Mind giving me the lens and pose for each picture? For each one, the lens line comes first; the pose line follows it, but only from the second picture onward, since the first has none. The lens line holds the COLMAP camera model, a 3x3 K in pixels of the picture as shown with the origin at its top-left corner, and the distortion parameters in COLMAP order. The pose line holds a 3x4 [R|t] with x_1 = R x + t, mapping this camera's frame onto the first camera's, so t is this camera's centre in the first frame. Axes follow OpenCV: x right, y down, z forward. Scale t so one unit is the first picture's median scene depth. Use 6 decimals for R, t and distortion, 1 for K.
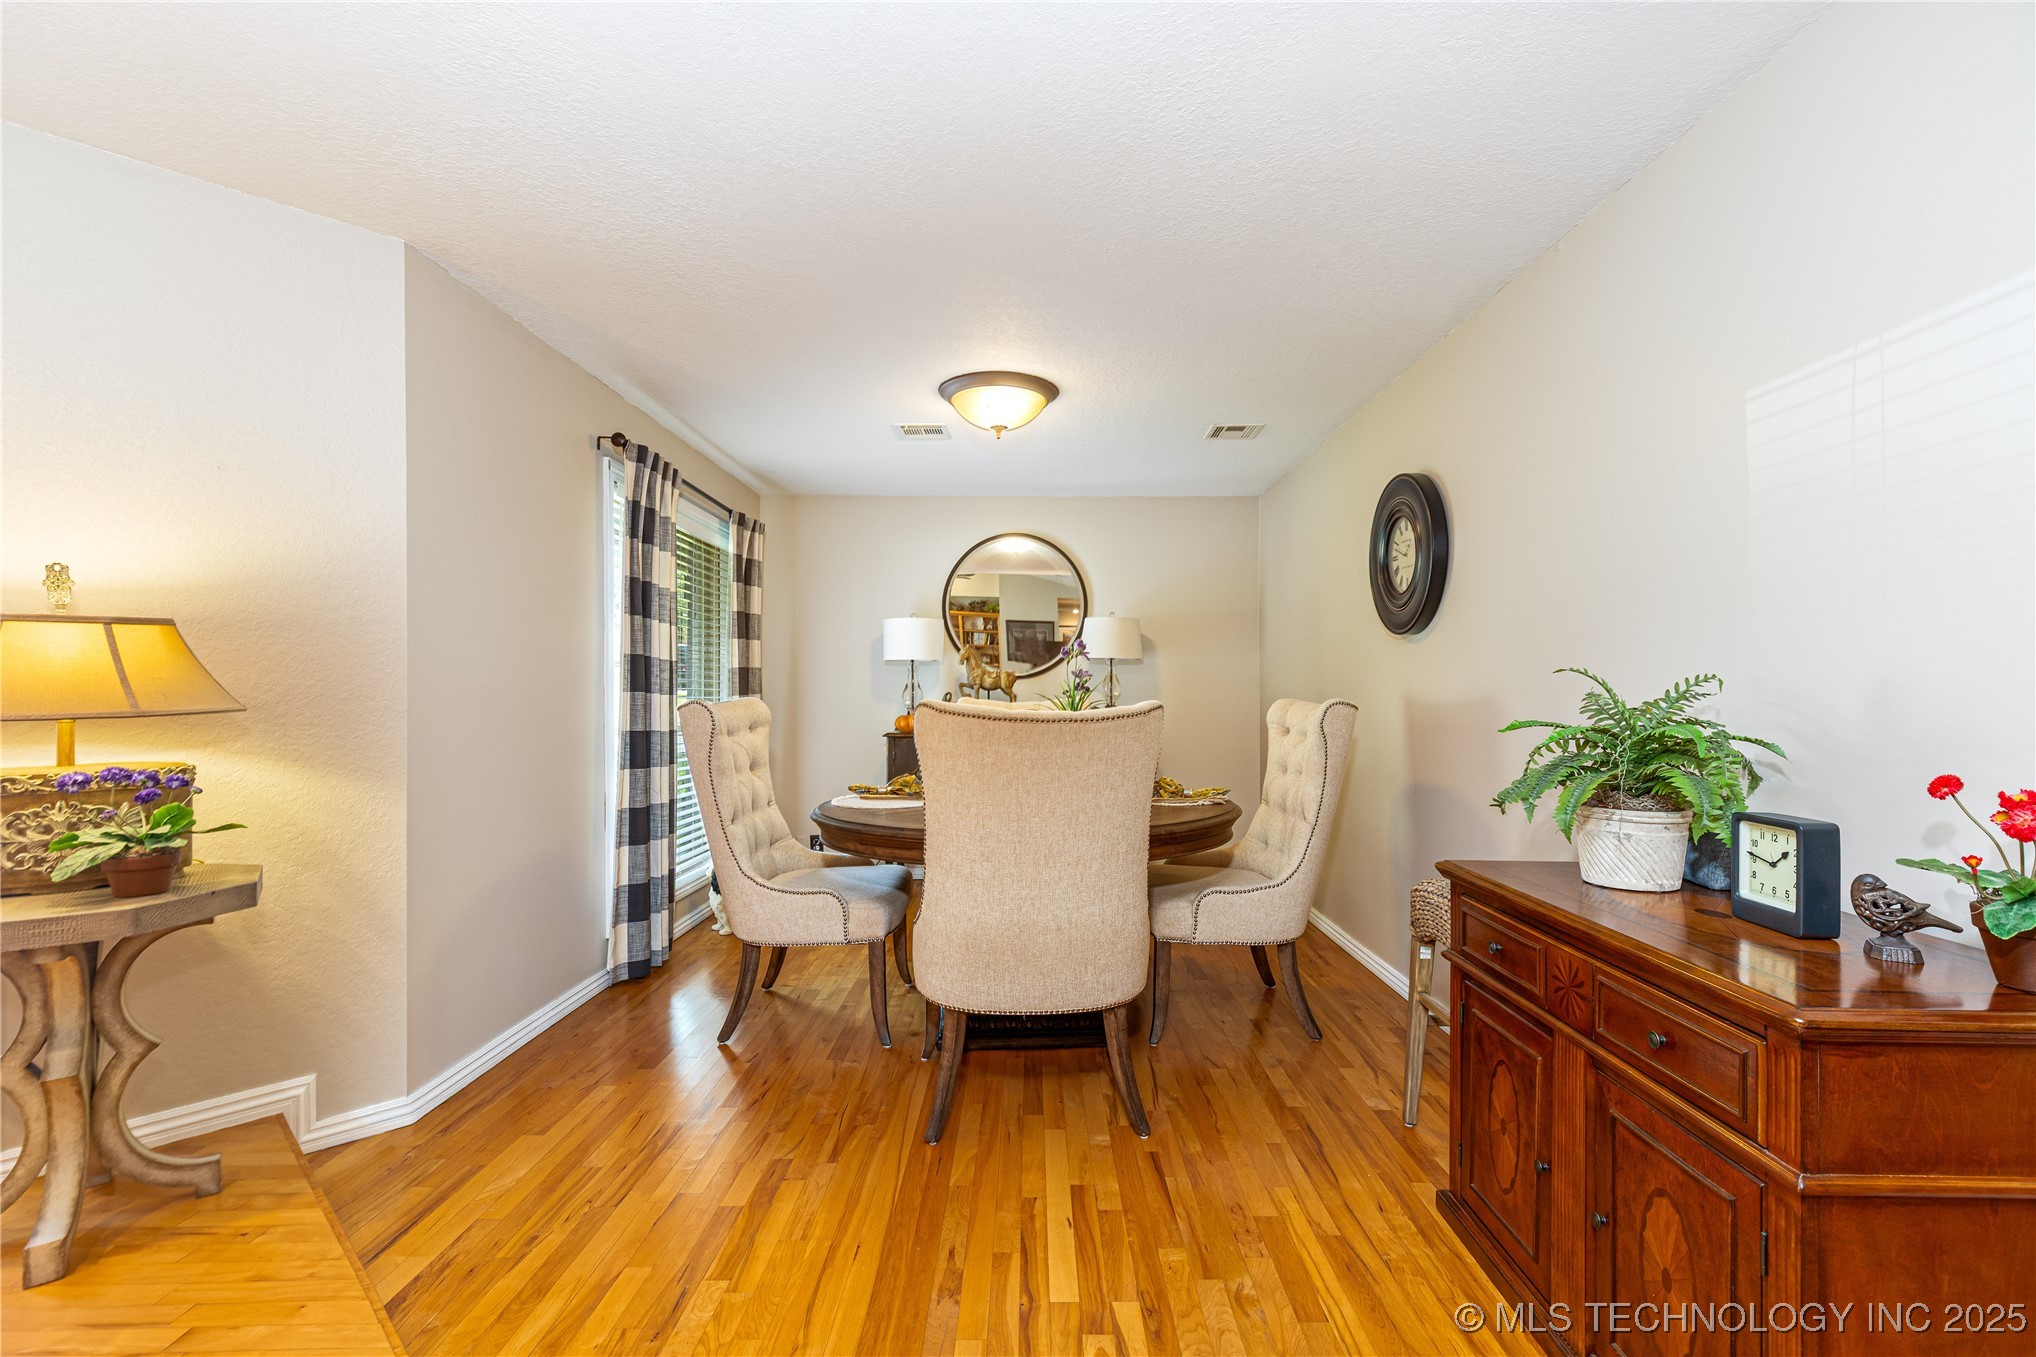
lens RADIAL K [[928.8, 0, 1043.5], [0, 928.8, 677.1], [0, 0, 1]] dist [0.009631, -0.002173]
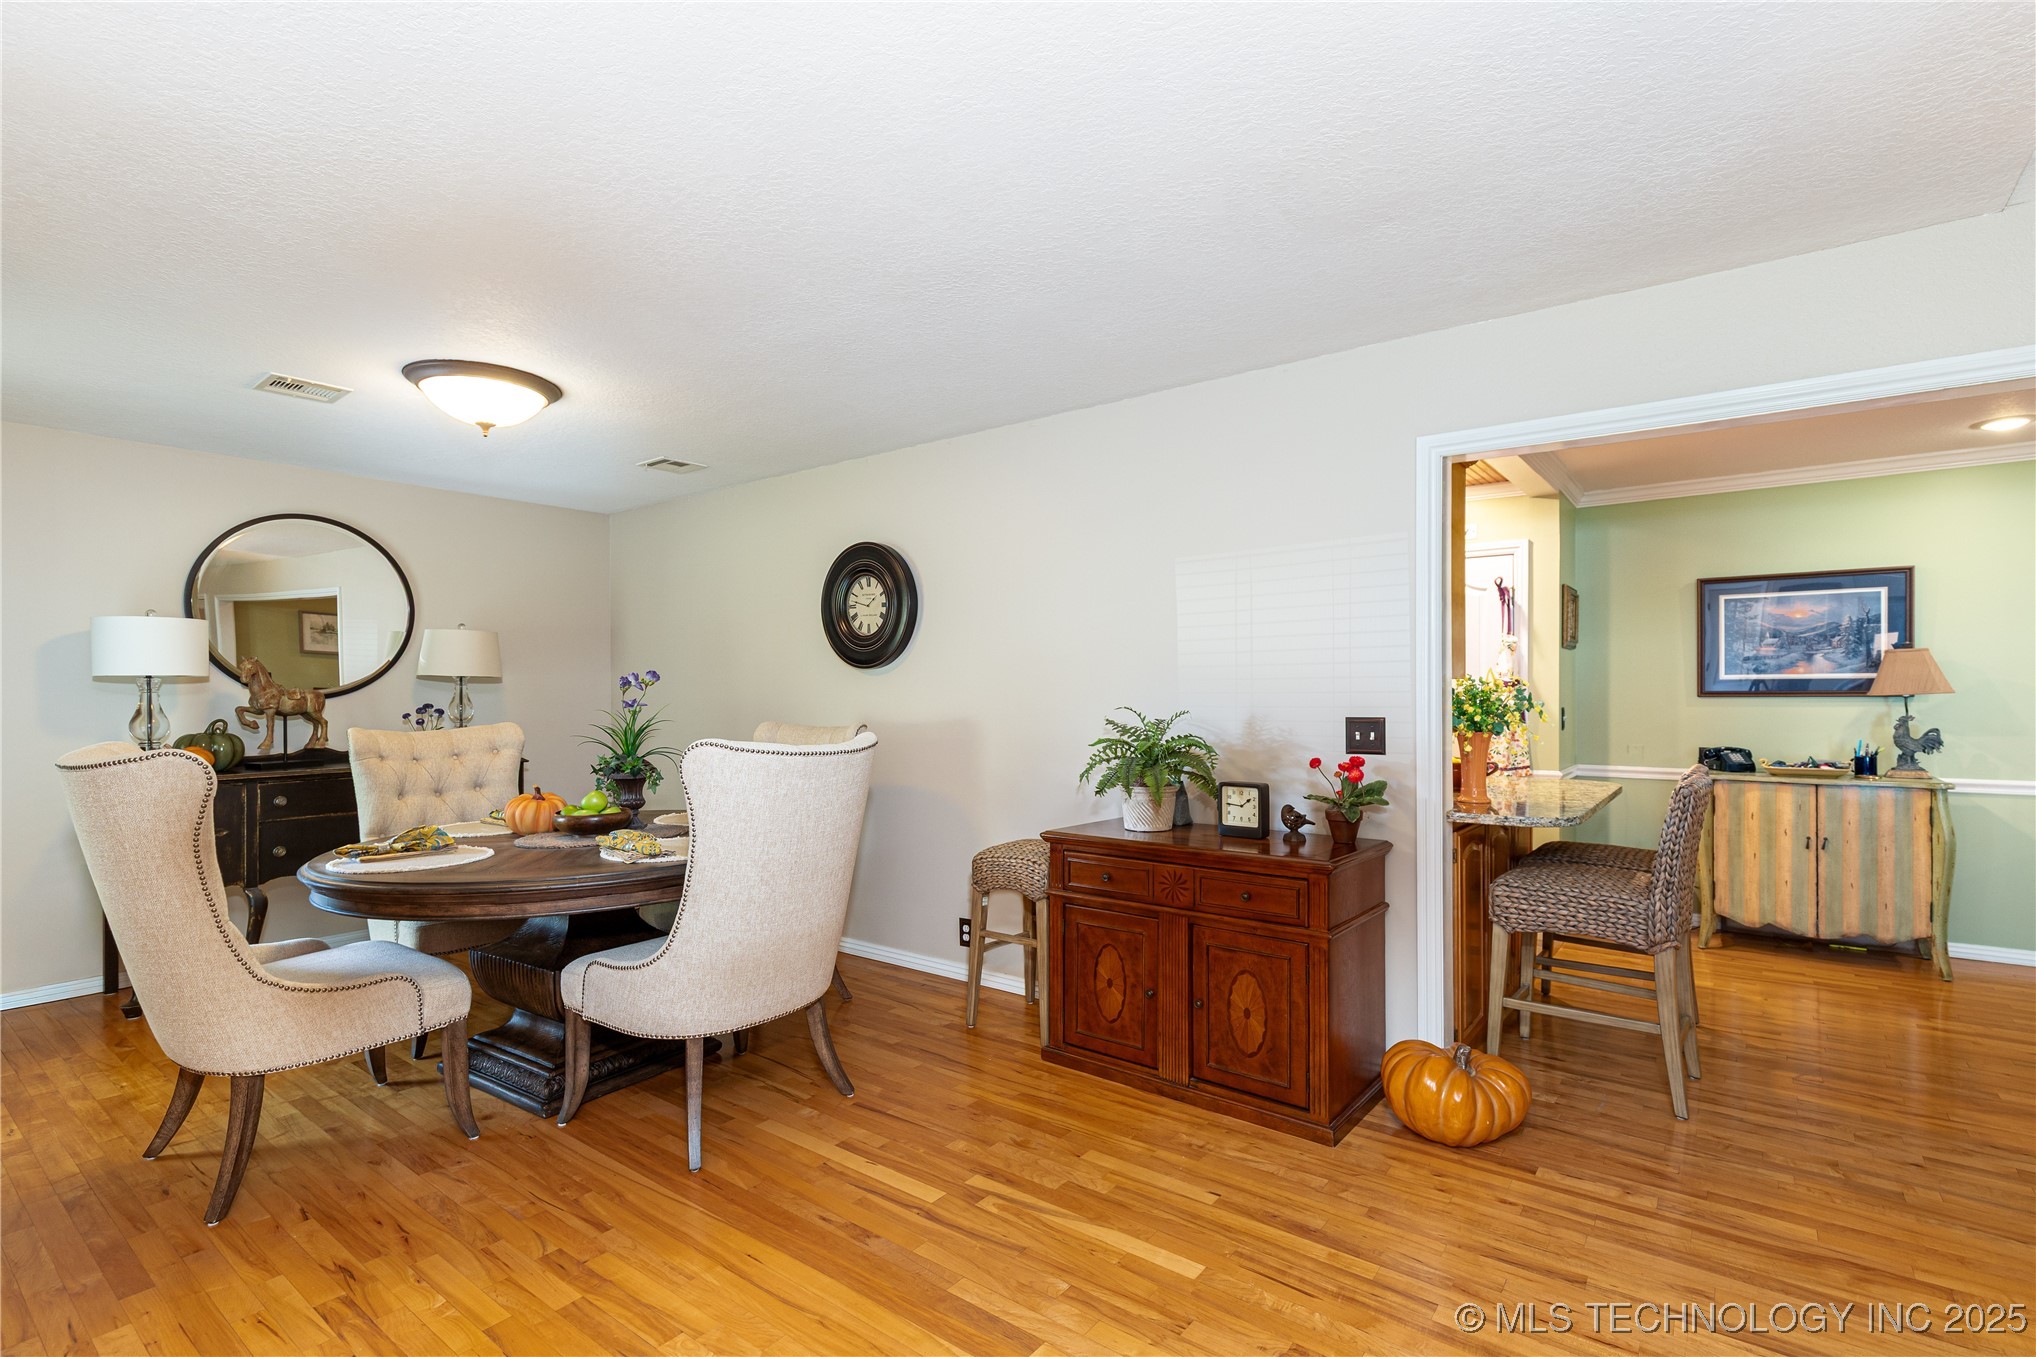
lens RADIAL K [[928.8, 0, 1017.6], [0, 928.8, 694.4], [0, 0, 1]] dist [0.009631, -0.002173]
pose [[0.614473, -0.004622, 0.788924, -0.888312], [-0.007117, 0.999910, 0.011402, -0.049768], [-0.788906, -0.012621, 0.614385, 0.112766]]
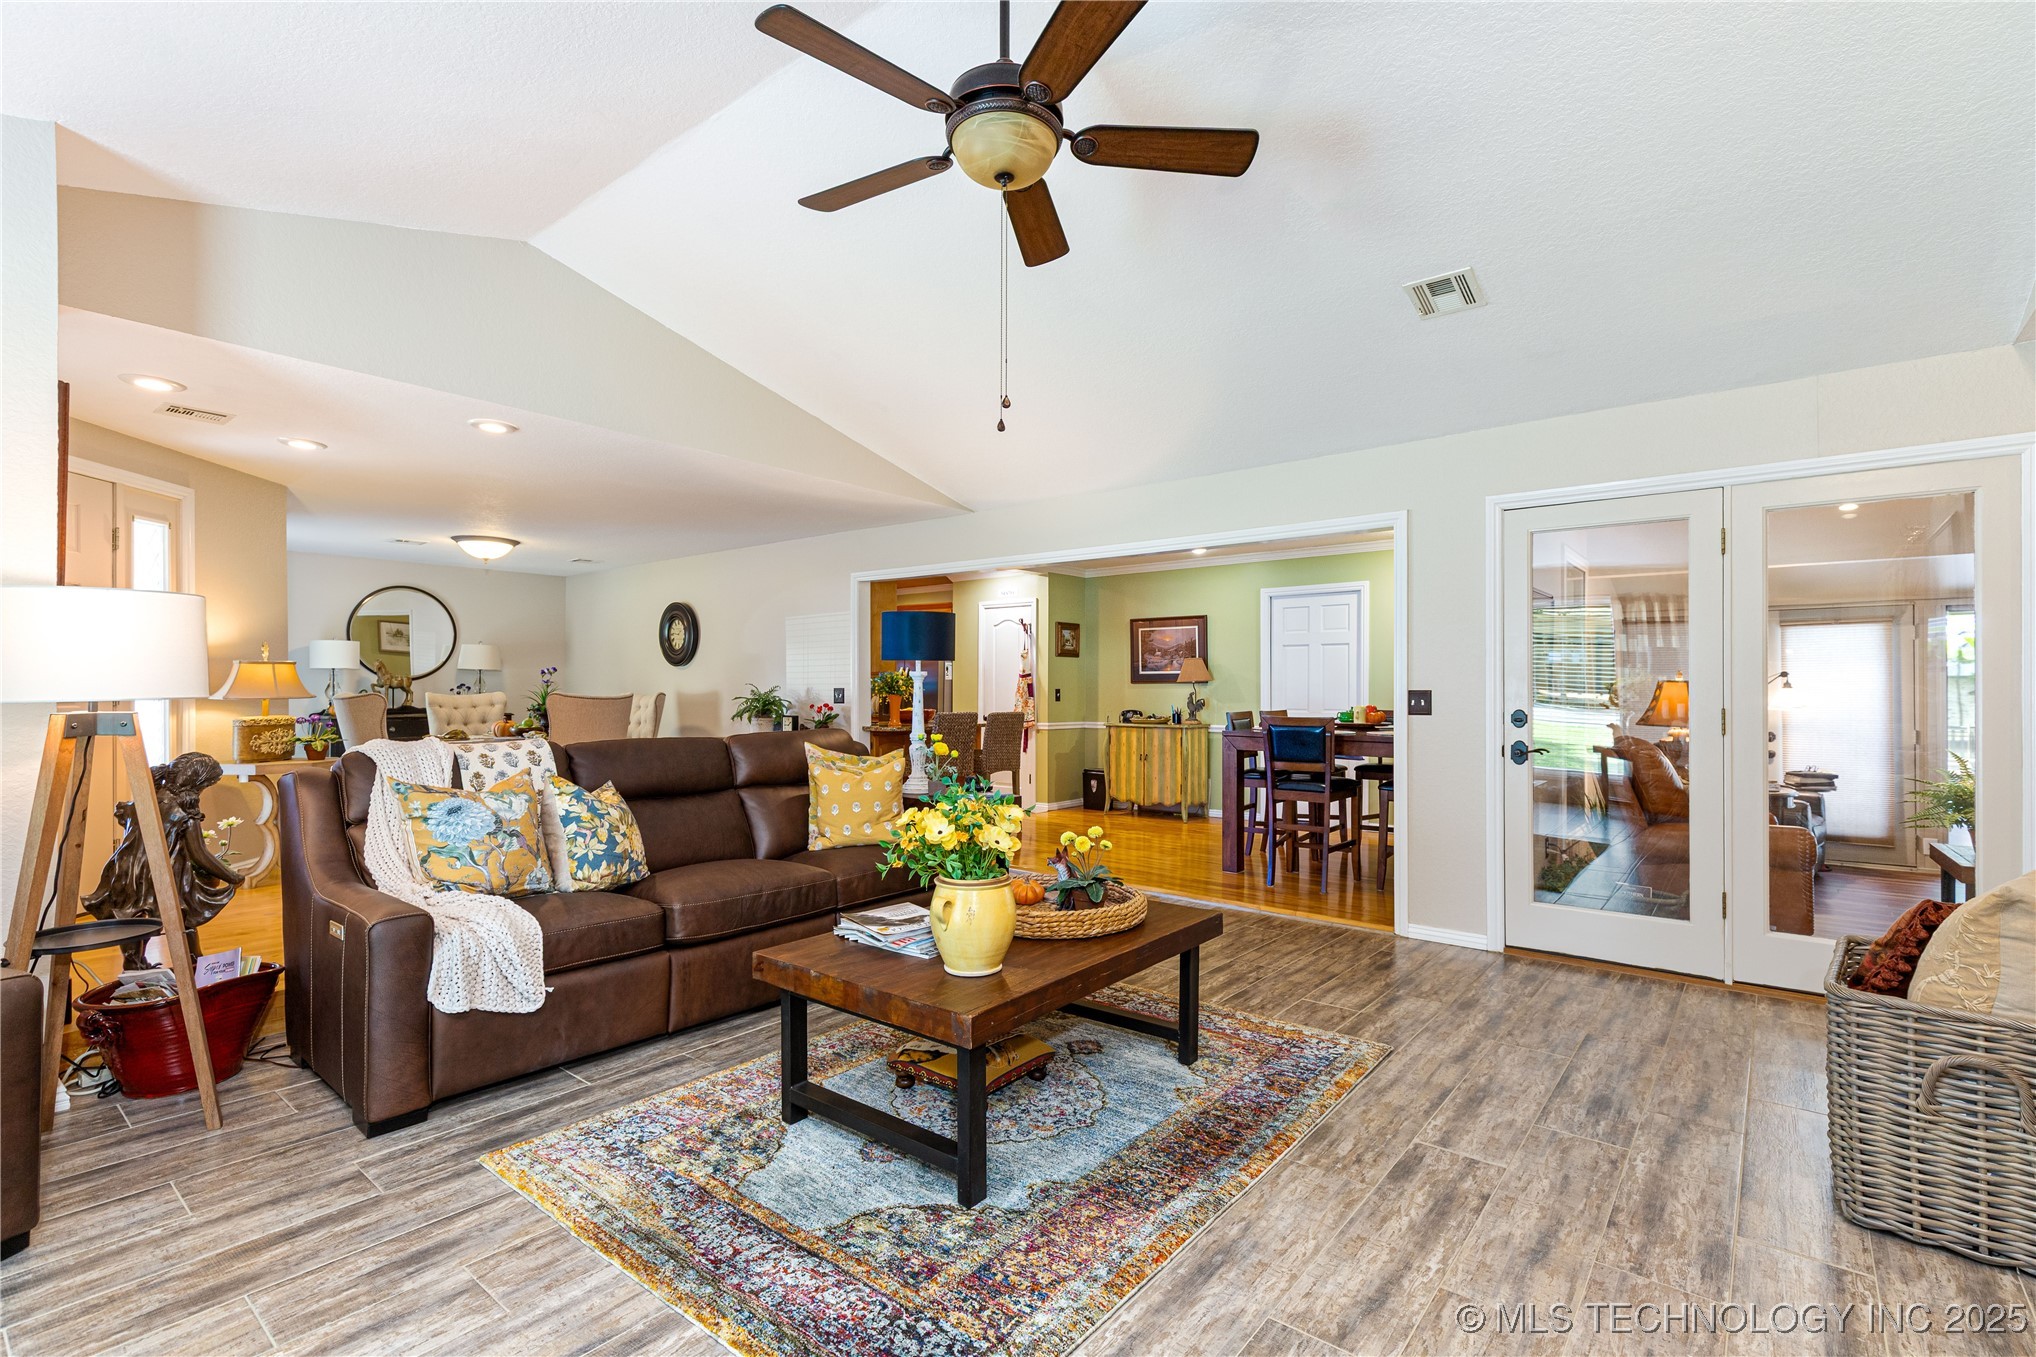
lens RADIAL K [[928.8, 0, 1033.2], [0, 928.8, 689.7], [0, 0, 1]] dist [0.009631, -0.002173]
pose [[0.633127, -0.000278, 0.774048, -1.770365], [-0.012015, 0.999876, 0.010187, -0.037873], [-0.773955, -0.015750, 0.633045, -2.495627]]
